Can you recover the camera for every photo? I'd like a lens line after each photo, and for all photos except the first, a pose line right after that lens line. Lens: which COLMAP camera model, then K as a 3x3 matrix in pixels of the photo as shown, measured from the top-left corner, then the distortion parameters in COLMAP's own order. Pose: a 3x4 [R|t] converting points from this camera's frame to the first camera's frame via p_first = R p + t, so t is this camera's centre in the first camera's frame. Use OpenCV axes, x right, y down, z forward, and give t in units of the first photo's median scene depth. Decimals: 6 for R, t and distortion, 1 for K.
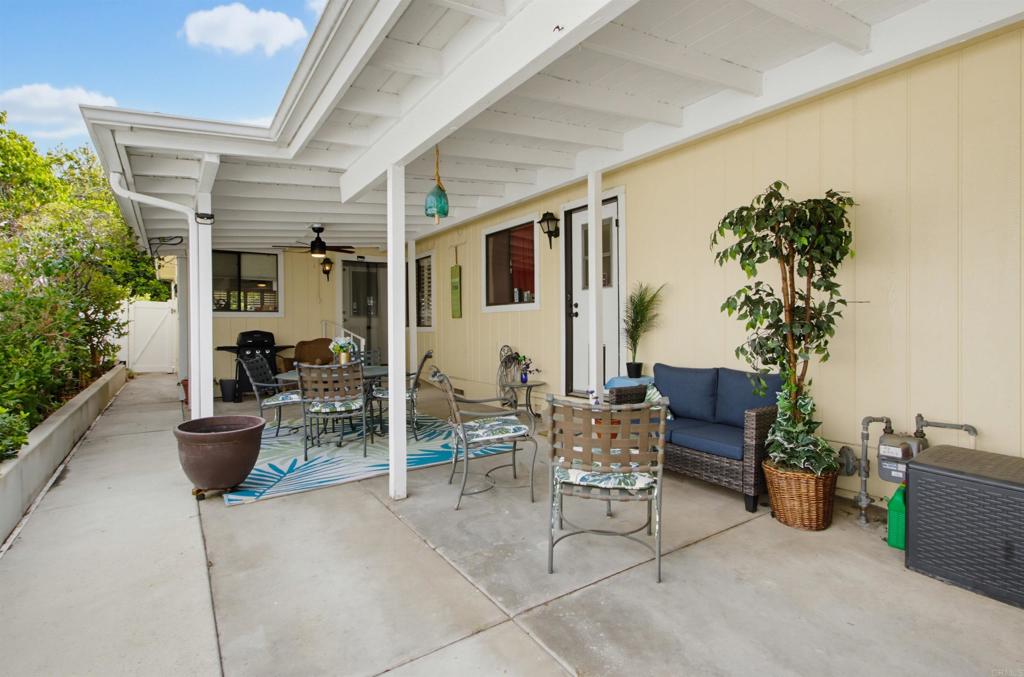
lens RADIAL K [[506.4, 0, 507.3], [0, 506.4, 322.7], [0, 0, 1]] dist [0.000714, 0.000180]
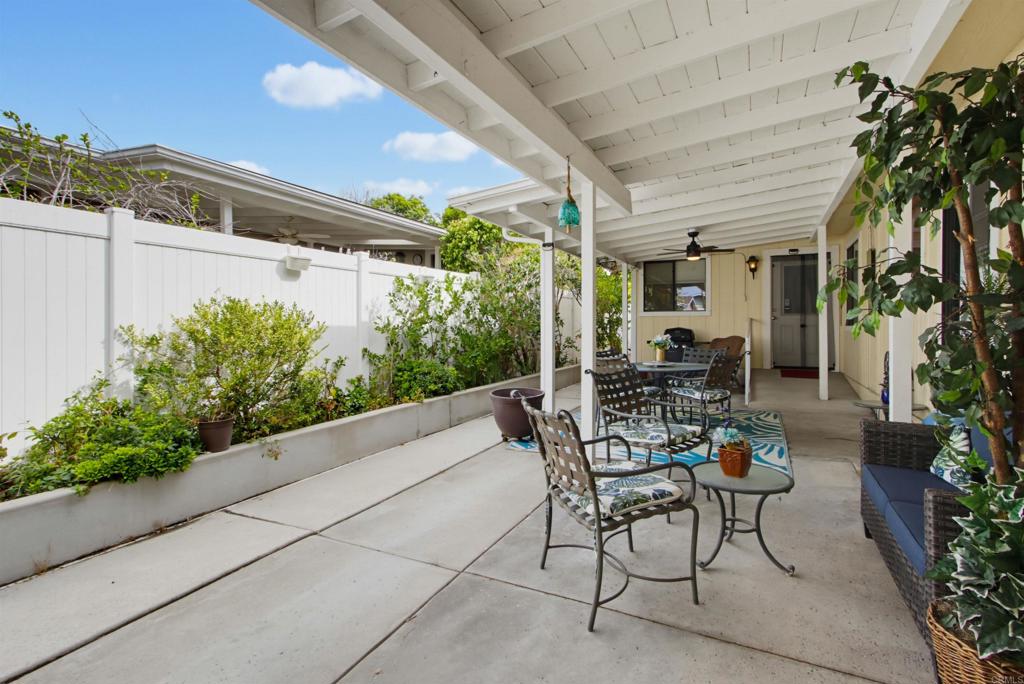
lens RADIAL K [[482.8, 0, 516.6], [0, 482.8, 317.5], [0, 0, 1]] dist [0.002041, 0.000441]
pose [[0.489848, -0.004006, -0.871799, 0.268275], [-0.000455, 0.999988, -0.004851, -0.001862], [0.871808, 0.002773, 0.489840, 0.140441]]
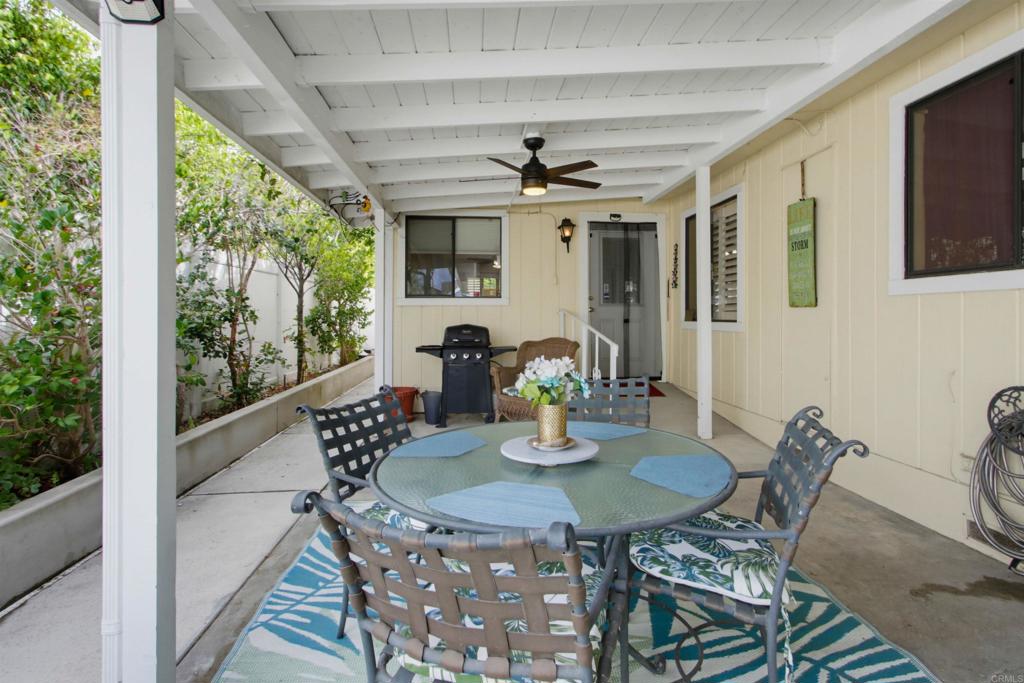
lens RADIAL K [[482.8, 0, 516.6], [0, 482.8, 317.0], [0, 0, 1]] dist [0.002041, 0.000441]
pose [[0.880454, 0.010453, -0.474017, -0.115366], [-0.005141, 0.999909, 0.012500, -0.003486], [0.474104, -0.008569, 0.880427, 0.430571]]
